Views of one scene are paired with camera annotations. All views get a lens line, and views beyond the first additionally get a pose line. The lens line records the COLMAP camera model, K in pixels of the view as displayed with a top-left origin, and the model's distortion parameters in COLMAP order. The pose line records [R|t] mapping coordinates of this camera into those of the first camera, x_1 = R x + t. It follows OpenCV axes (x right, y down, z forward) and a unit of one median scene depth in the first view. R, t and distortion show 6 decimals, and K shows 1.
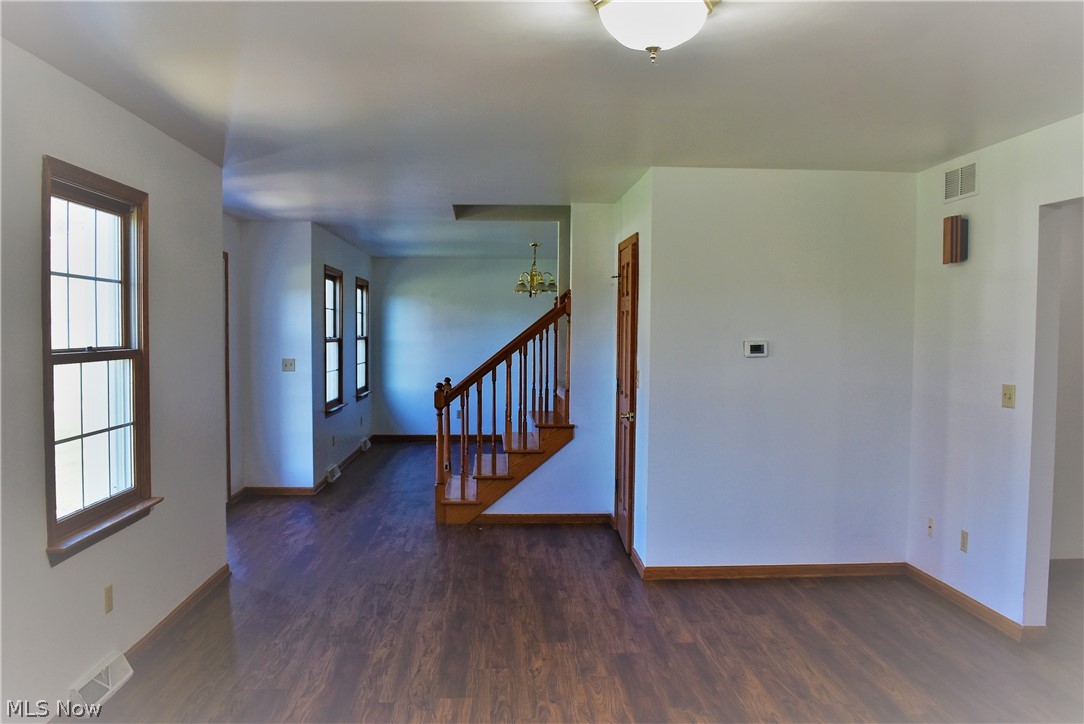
lens RADIAL K [[961.0, 0, 542.0], [0, 961.0, 362.0], [0, 0, 1]] dist [-0.062644, -0.010833]
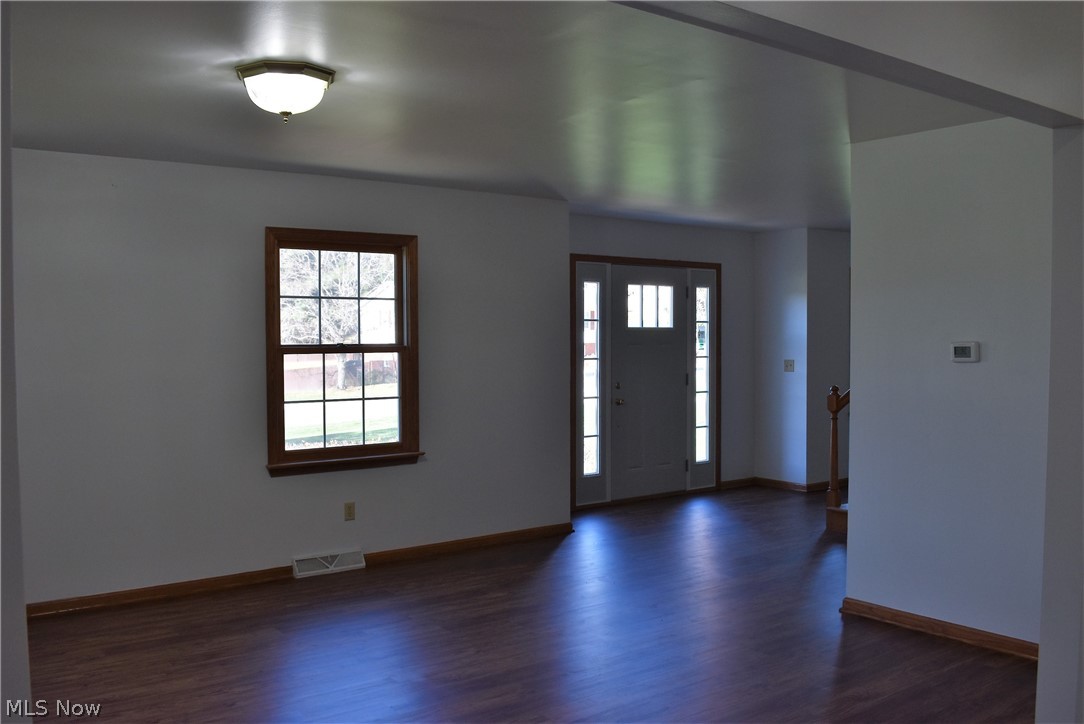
lens RADIAL K [[961.0, 0, 542.0], [0, 961.0, 362.0], [0, 0, 1]] dist [-0.062644, -0.010833]
pose [[0.563905, 0.018162, -0.825640, 0.666471], [-0.022584, 0.999723, 0.006566, -0.002581], [0.825531, 0.014944, 0.564160, 0.268166]]
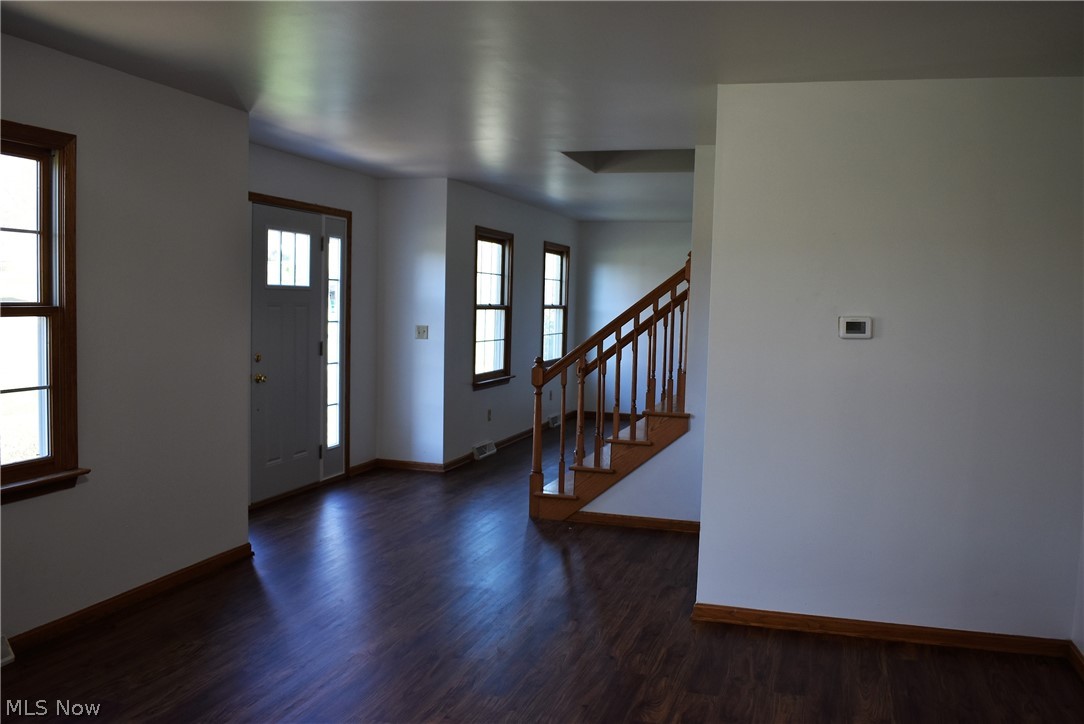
lens RADIAL K [[961.0, 0, 542.0], [0, 961.0, 362.0], [0, 0, 1]] dist [-0.062644, -0.010833]
pose [[0.940184, 0.041084, -0.338181, 0.243472], [-0.031778, 0.998950, 0.033010, -0.003656], [0.339182, -0.020288, 0.940502, 0.228093]]
